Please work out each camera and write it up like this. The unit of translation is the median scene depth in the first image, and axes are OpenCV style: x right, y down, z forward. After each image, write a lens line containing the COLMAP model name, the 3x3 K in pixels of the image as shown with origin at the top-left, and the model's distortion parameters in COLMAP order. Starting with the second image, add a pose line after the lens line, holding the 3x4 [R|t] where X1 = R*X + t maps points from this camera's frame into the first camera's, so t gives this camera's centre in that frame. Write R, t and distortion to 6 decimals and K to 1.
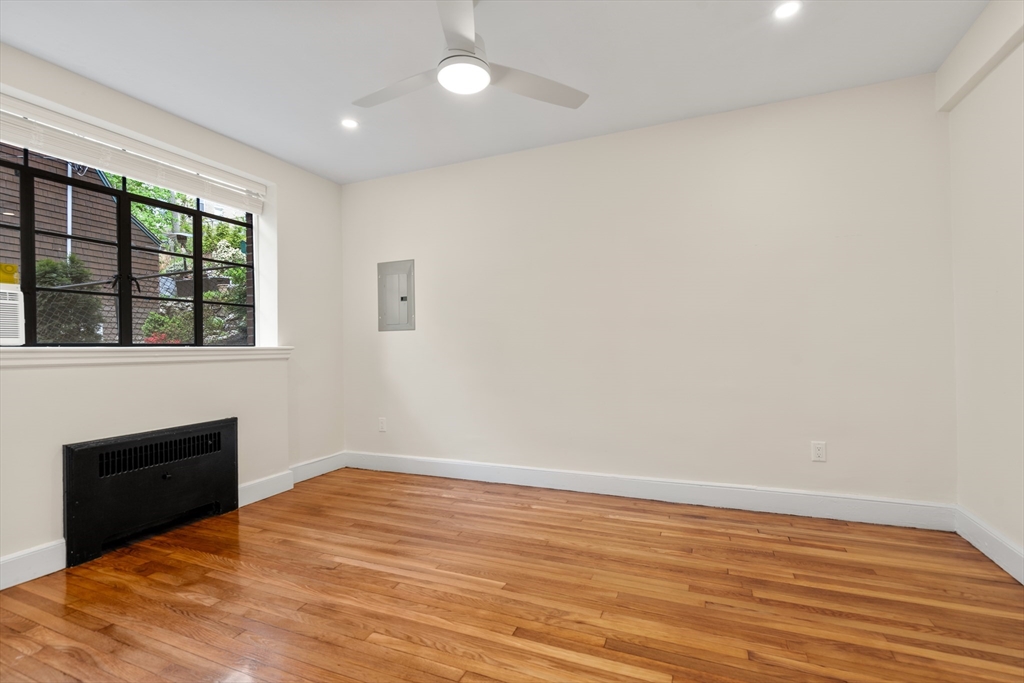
lens RADIAL K [[471.7, 0, 504.4], [0, 471.7, 342.7], [0, 0, 1]] dist [-0.008689, 0.000302]
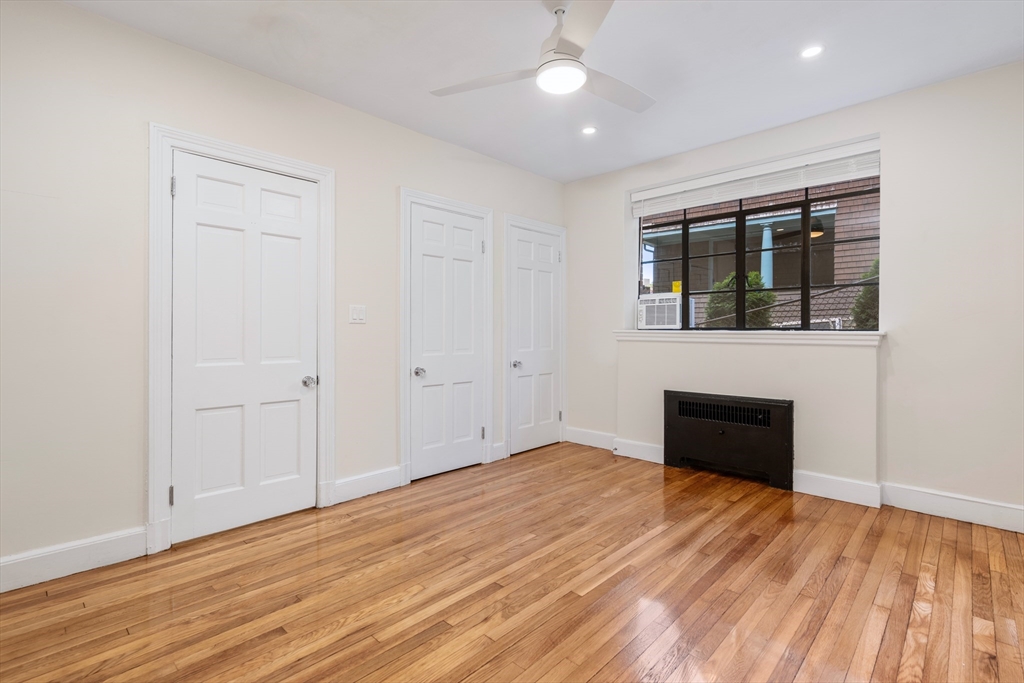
lens RADIAL K [[471.7, 0, 504.4], [0, 471.7, 342.7], [0, 0, 1]] dist [-0.008689, 0.000302]
pose [[-0.353243, 0.036896, -0.934804, 0.714226], [0.010187, 0.999314, 0.035593, -0.011560], [0.935476, 0.003050, -0.353377, 0.945384]]
